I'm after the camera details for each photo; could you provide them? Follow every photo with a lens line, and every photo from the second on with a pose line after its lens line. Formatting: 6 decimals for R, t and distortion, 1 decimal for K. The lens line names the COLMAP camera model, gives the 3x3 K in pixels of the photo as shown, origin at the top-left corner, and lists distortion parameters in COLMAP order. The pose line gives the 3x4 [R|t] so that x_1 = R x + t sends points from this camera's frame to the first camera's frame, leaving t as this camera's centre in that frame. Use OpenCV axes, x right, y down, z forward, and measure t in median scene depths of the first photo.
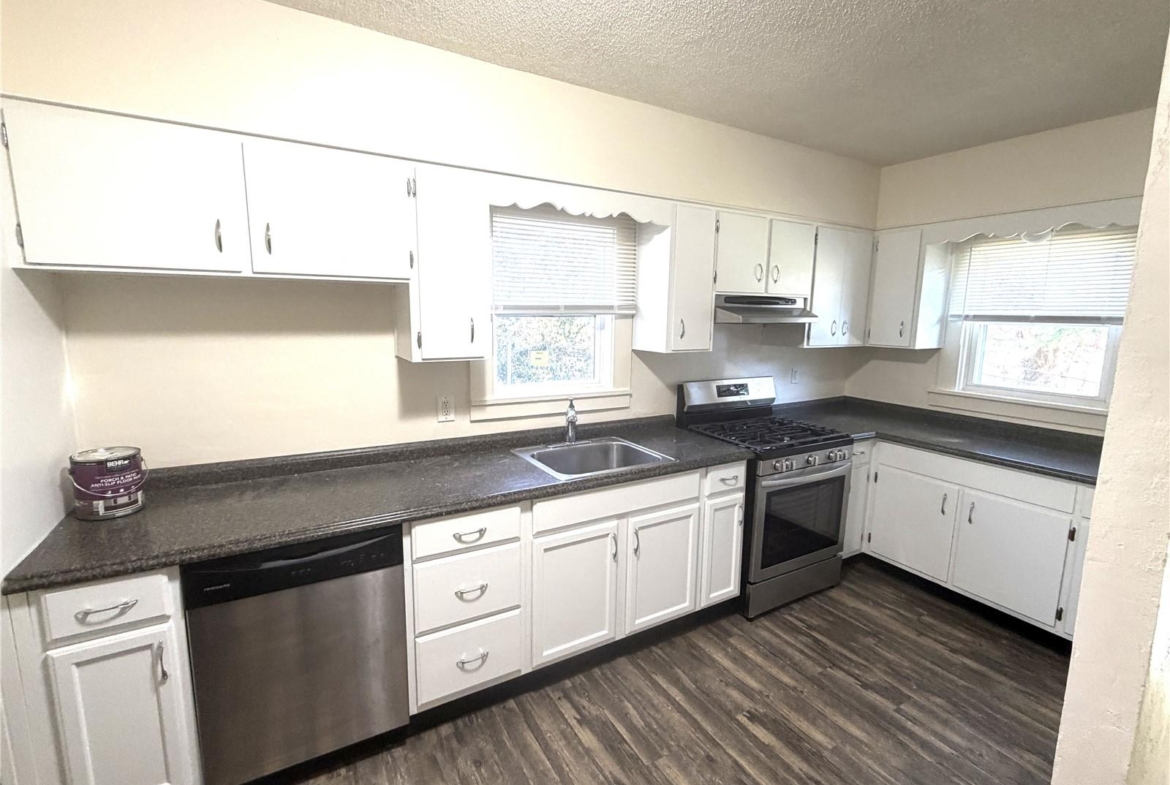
lens RADIAL K [[515.1, 0, 585.0], [0, 515.1, 392.5], [0, 0, 1]] dist [0.002835, -0.000158]
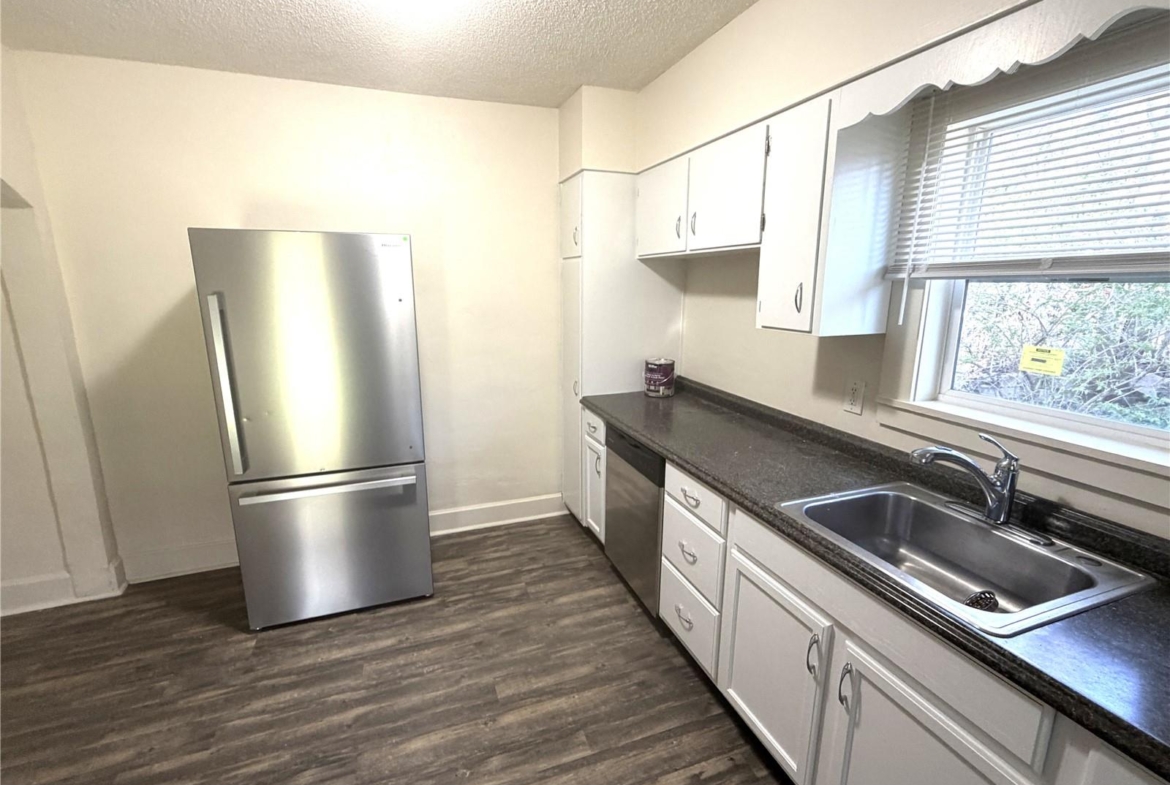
lens RADIAL K [[515.1, 0, 585.0], [0, 515.1, 392.5], [0, 0, 1]] dist [0.002835, -0.000158]
pose [[-0.169504, 0.195567, -0.965931, 0.640146], [-0.152990, 0.963010, 0.221823, -0.099528], [0.973582, 0.185378, -0.133314, 0.758715]]
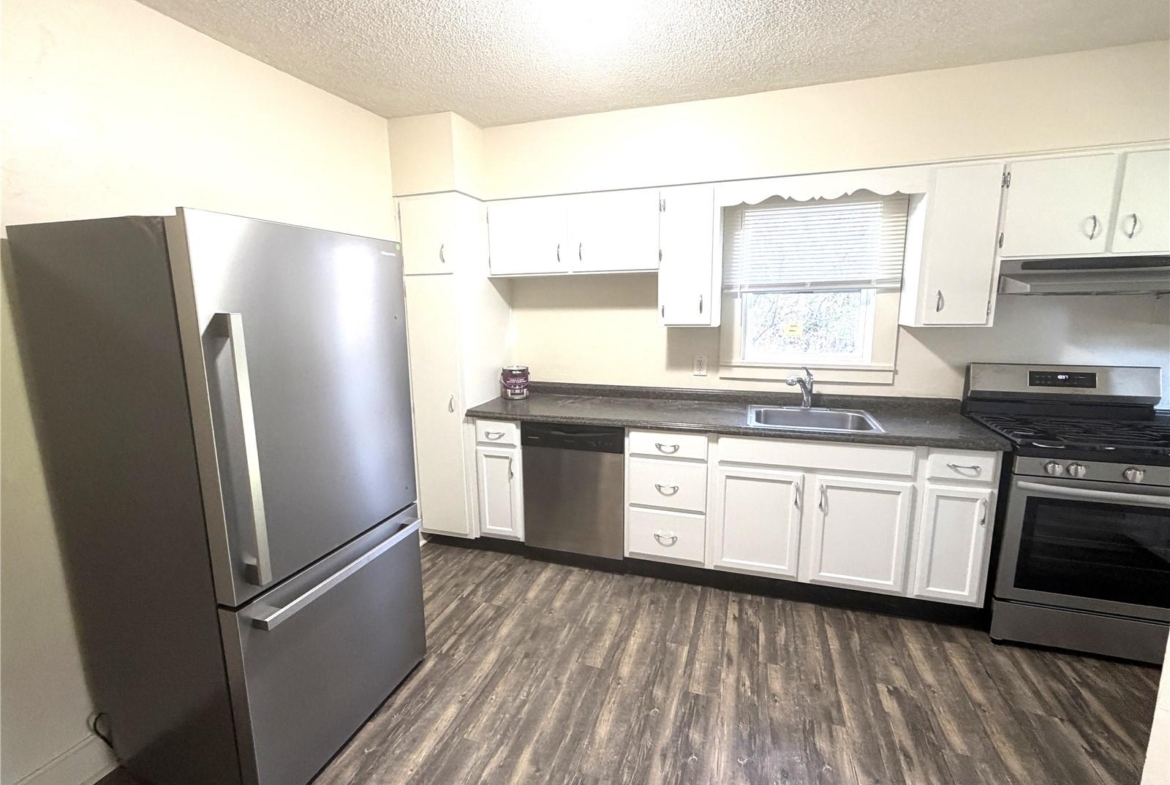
lens RADIAL K [[515.1, 0, 585.0], [0, 515.1, 392.5], [0, 0, 1]] dist [0.002835, -0.000158]
pose [[0.667063, 0.107962, -0.737137, 0.558704], [-0.091250, 0.993834, 0.062983, 0.047711], [0.739392, 0.025250, 0.672802, -0.110100]]
